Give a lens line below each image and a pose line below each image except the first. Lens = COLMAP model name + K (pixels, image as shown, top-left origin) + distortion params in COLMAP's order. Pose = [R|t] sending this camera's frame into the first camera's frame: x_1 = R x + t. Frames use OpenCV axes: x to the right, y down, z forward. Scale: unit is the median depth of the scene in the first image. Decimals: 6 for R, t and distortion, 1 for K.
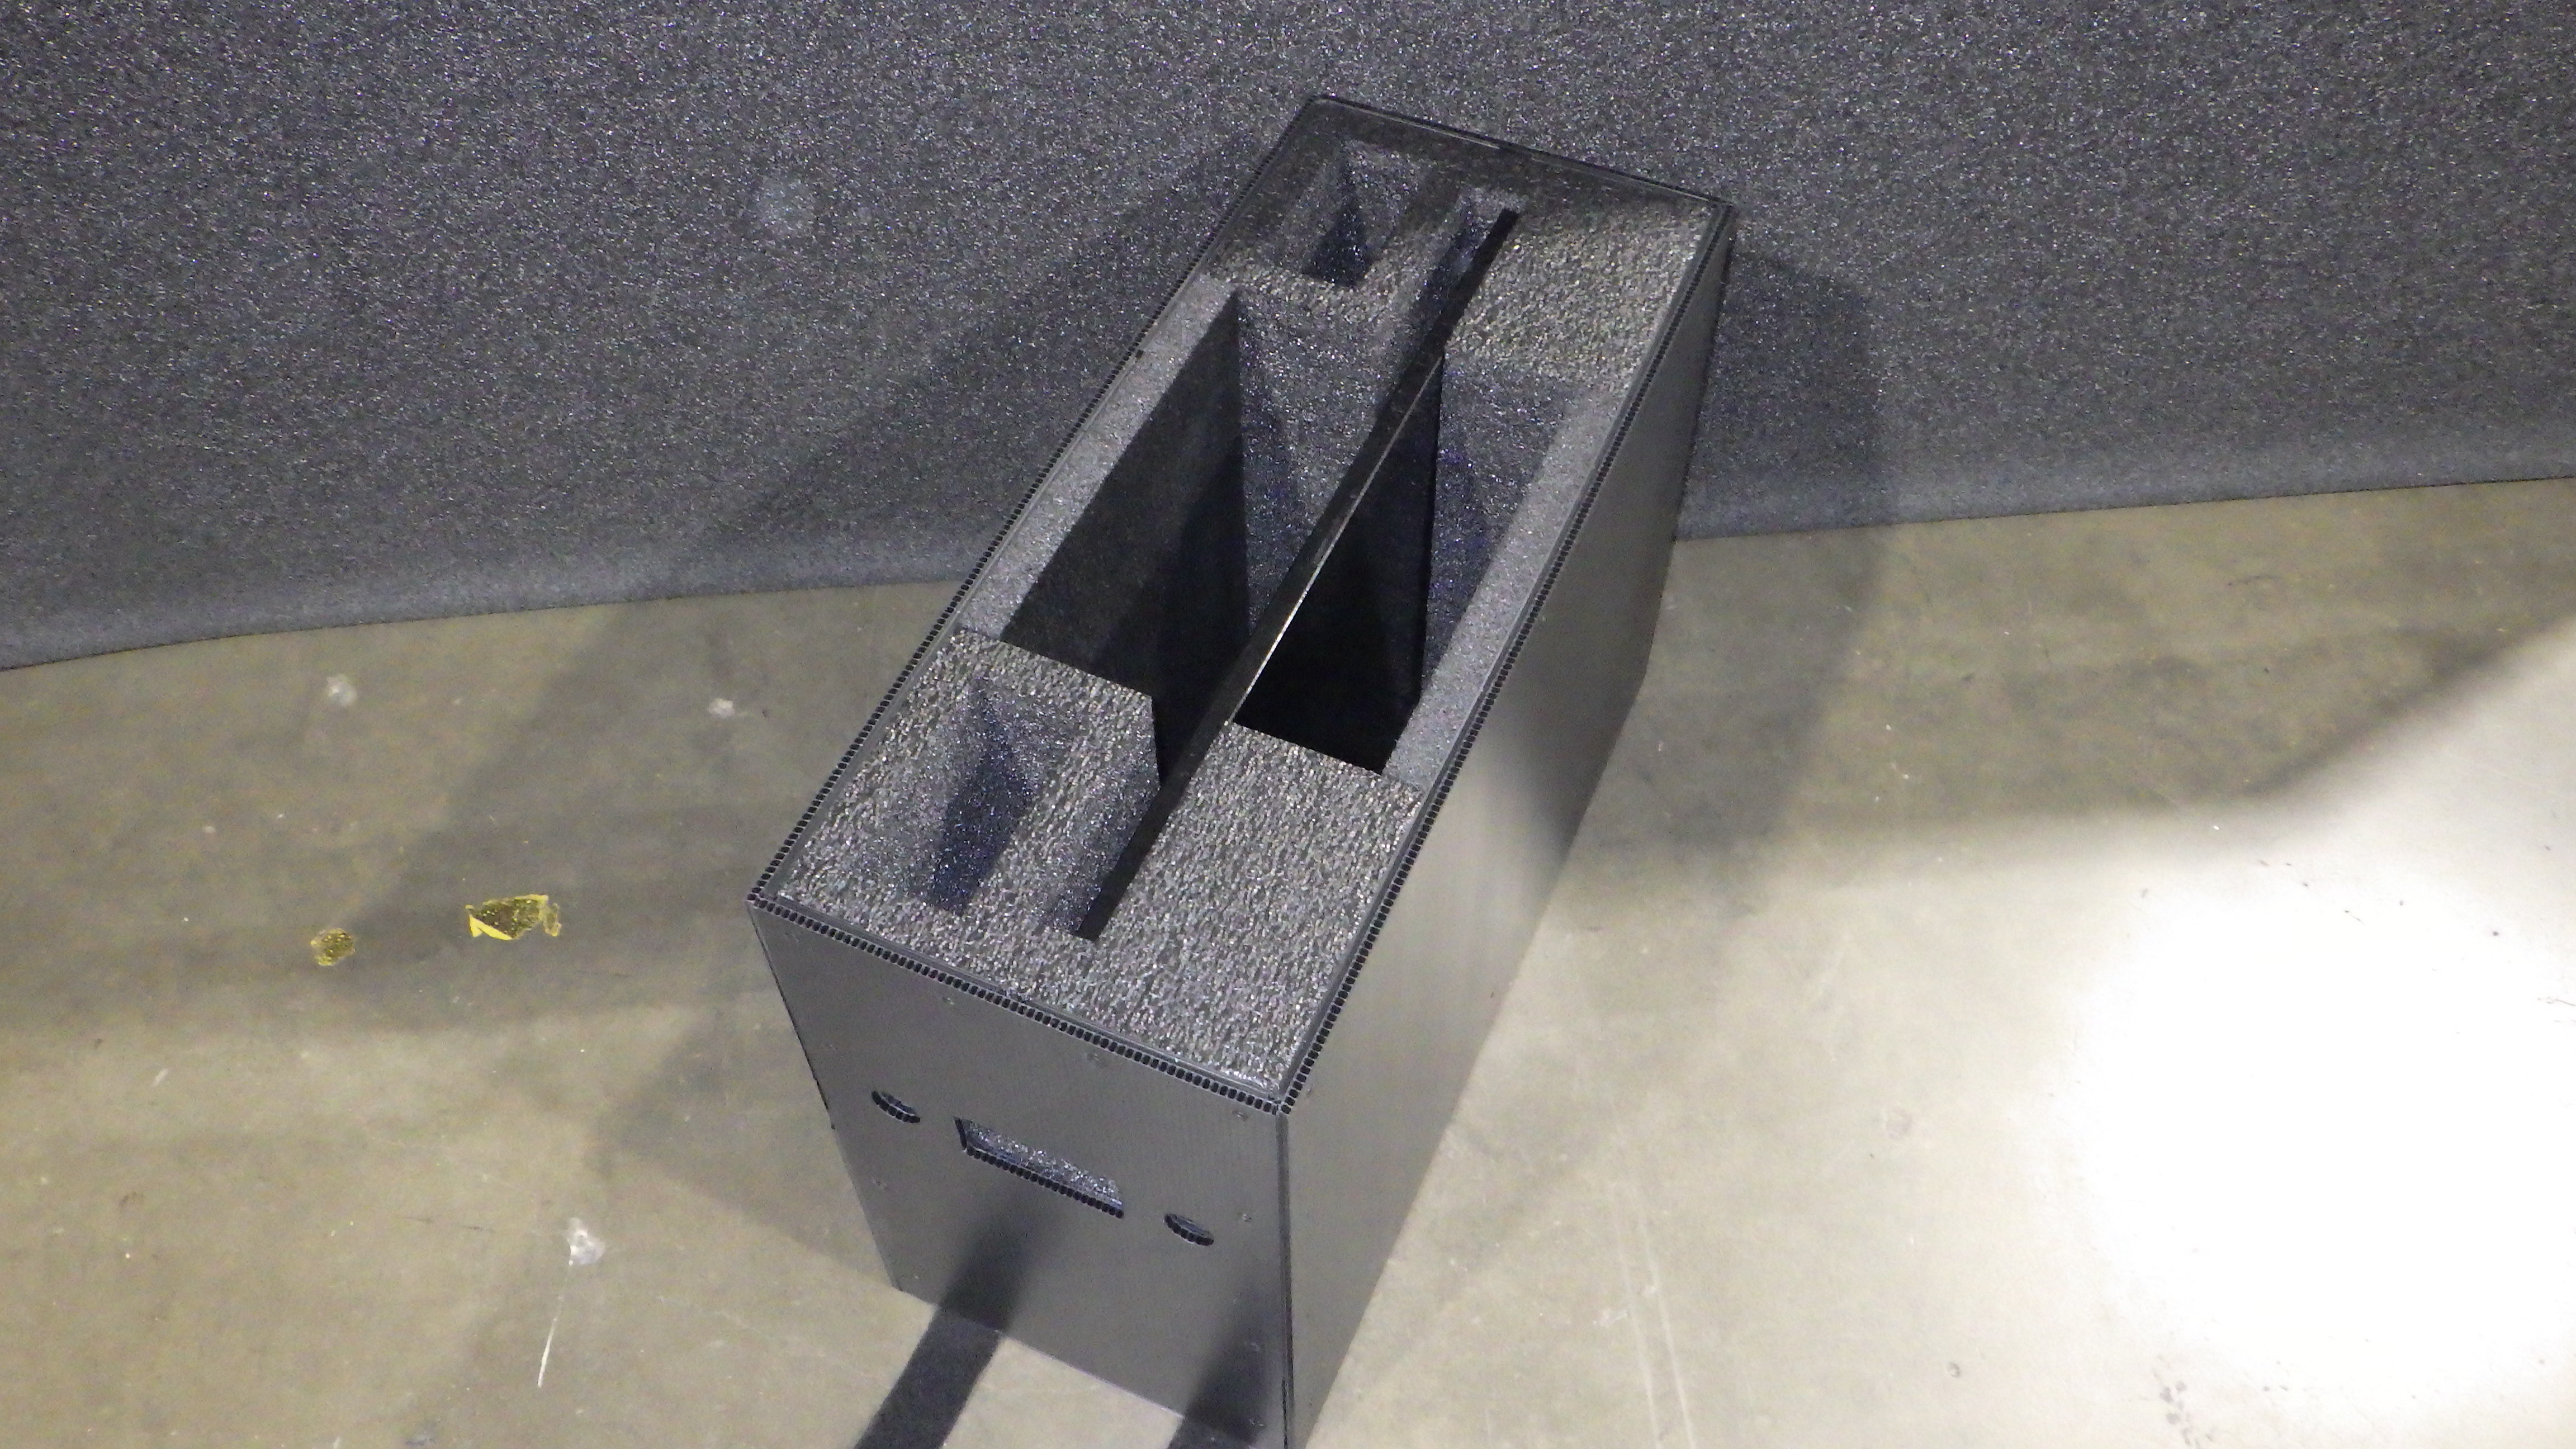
lens RADIAL K [[2222.4, 0, 1292.5], [0, 2222.4, 713.0], [0, 0, 1]] dist [-0.003113, 0.003105]
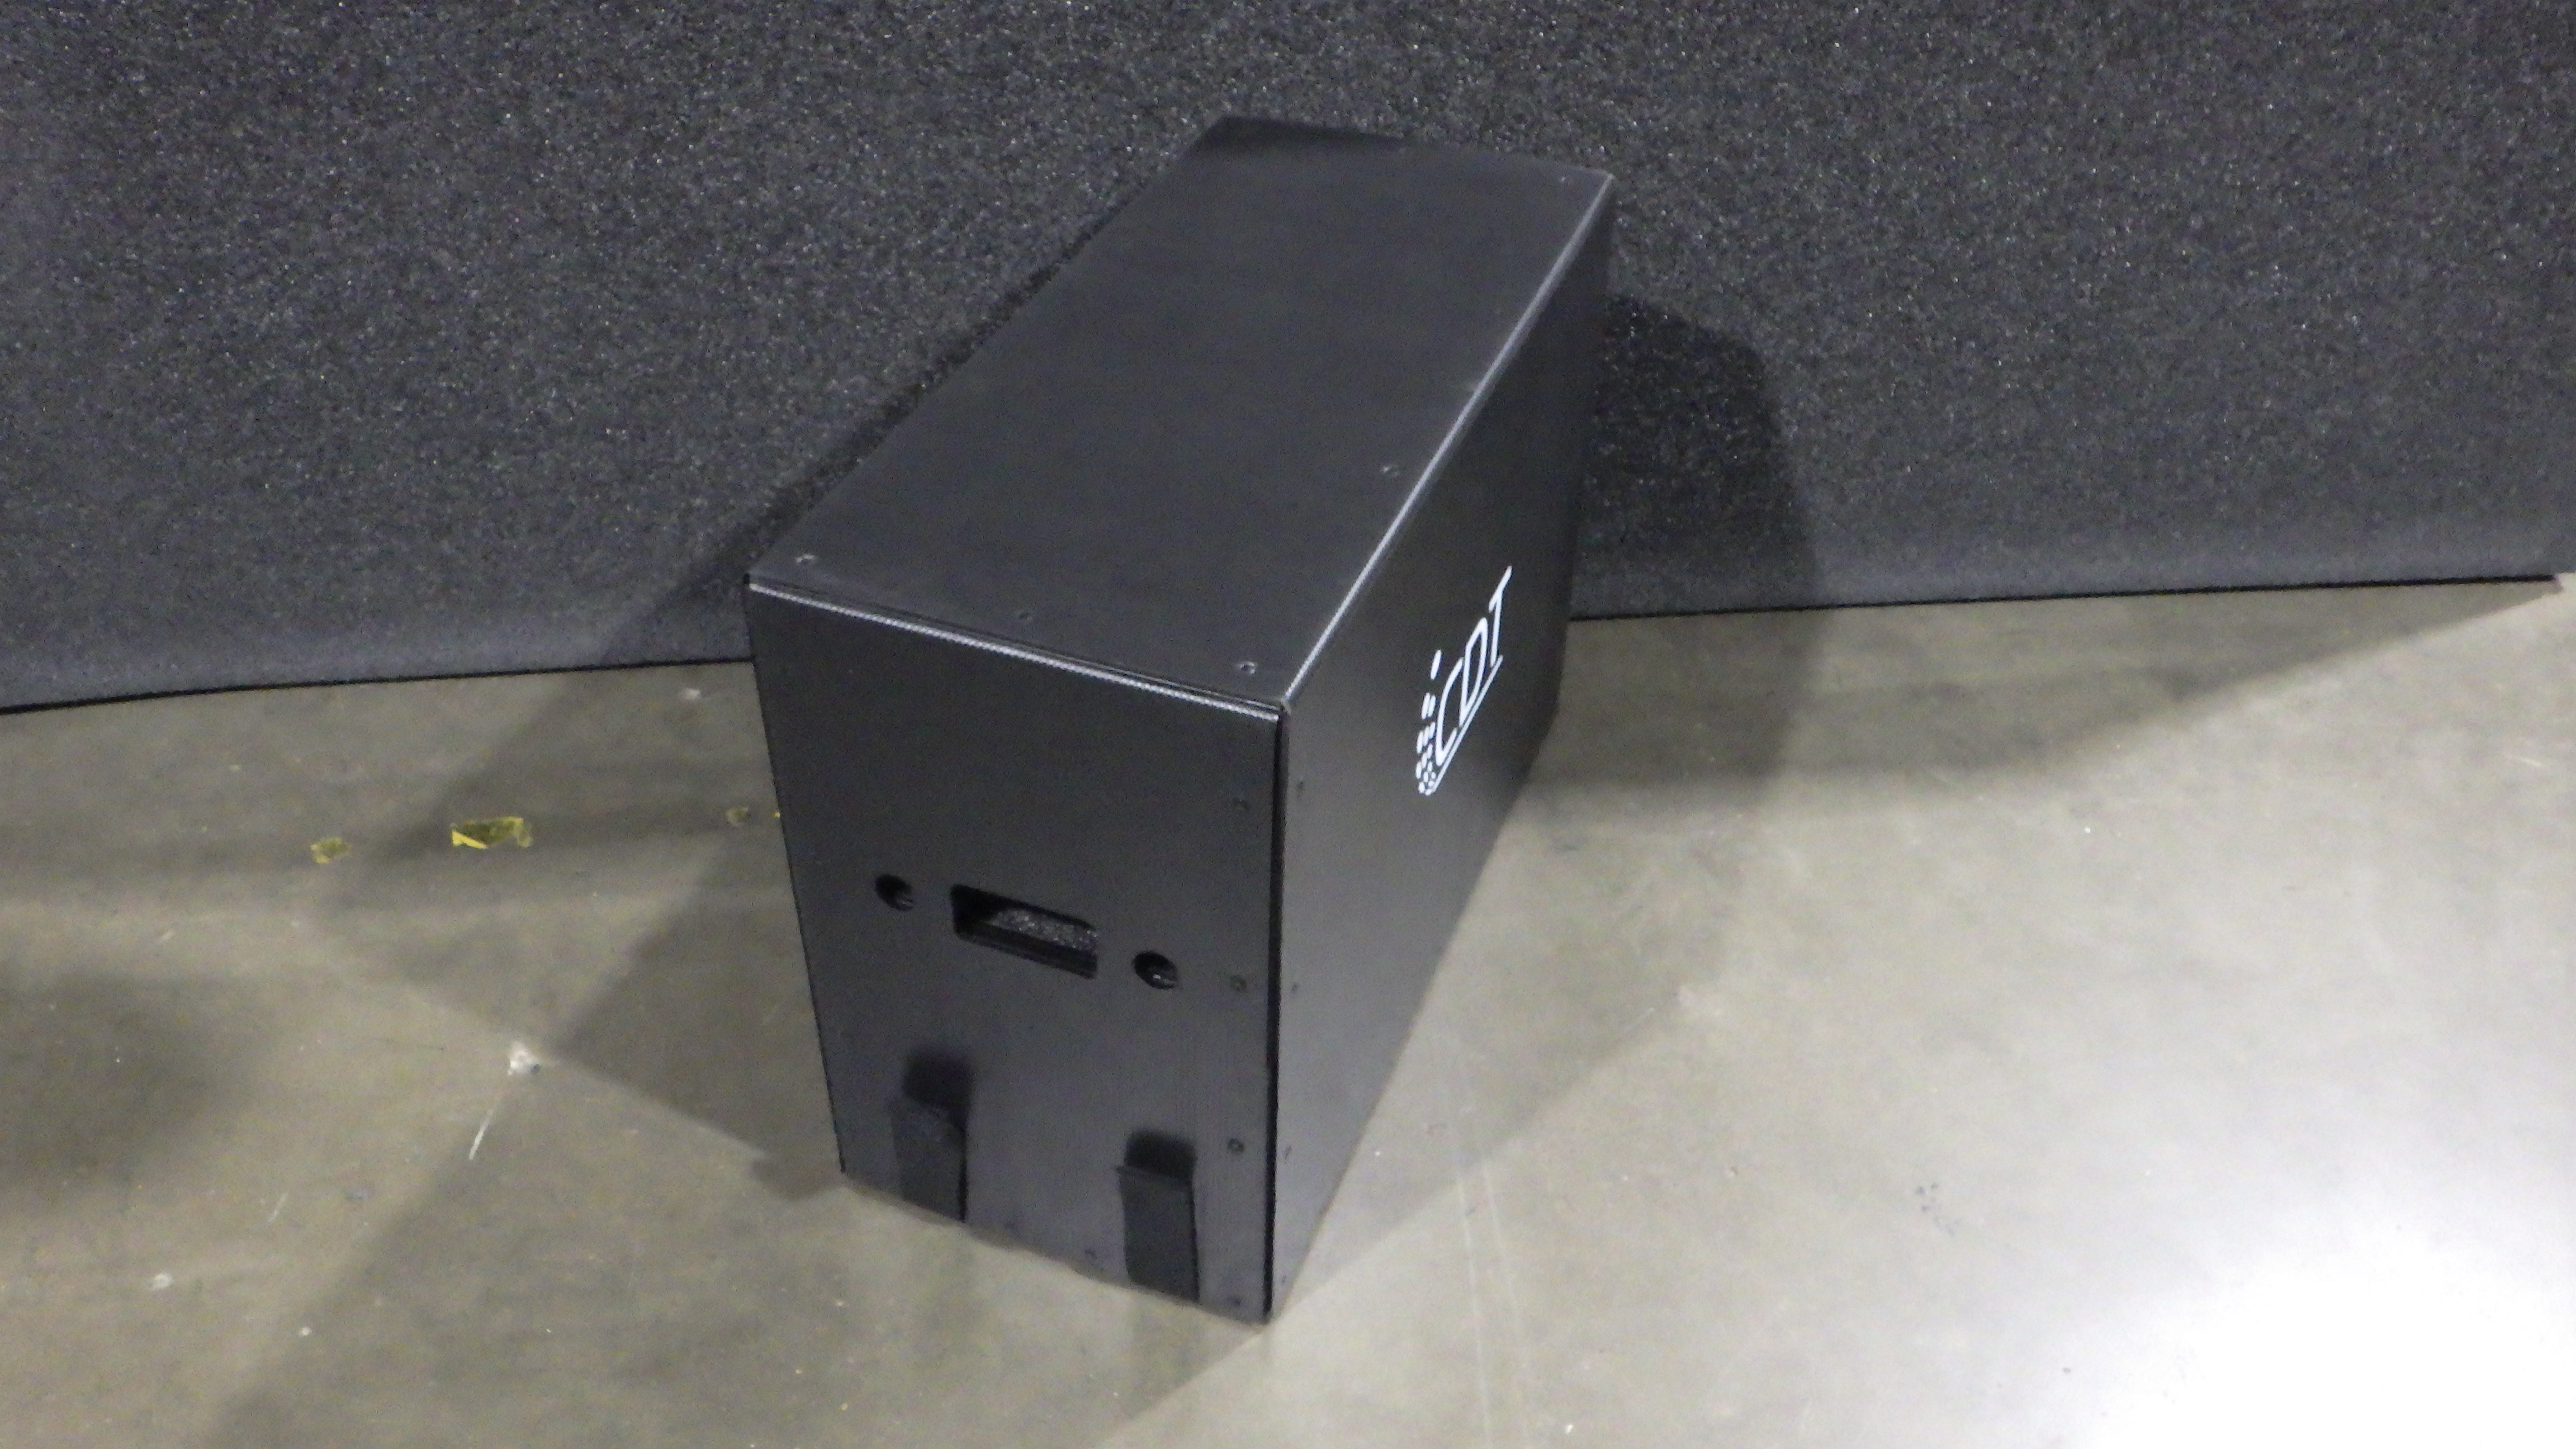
lens RADIAL K [[2222.4, 0, 1288.4], [0, 2222.4, 681.4], [0, 0, 1]] dist [-0.003113, 0.003105]
pose [[0.999792, 0.019494, -0.005973, 0.065652], [-0.020374, 0.966087, -0.257412, 0.302228], [0.000752, 0.257480, 0.966283, -0.126477]]
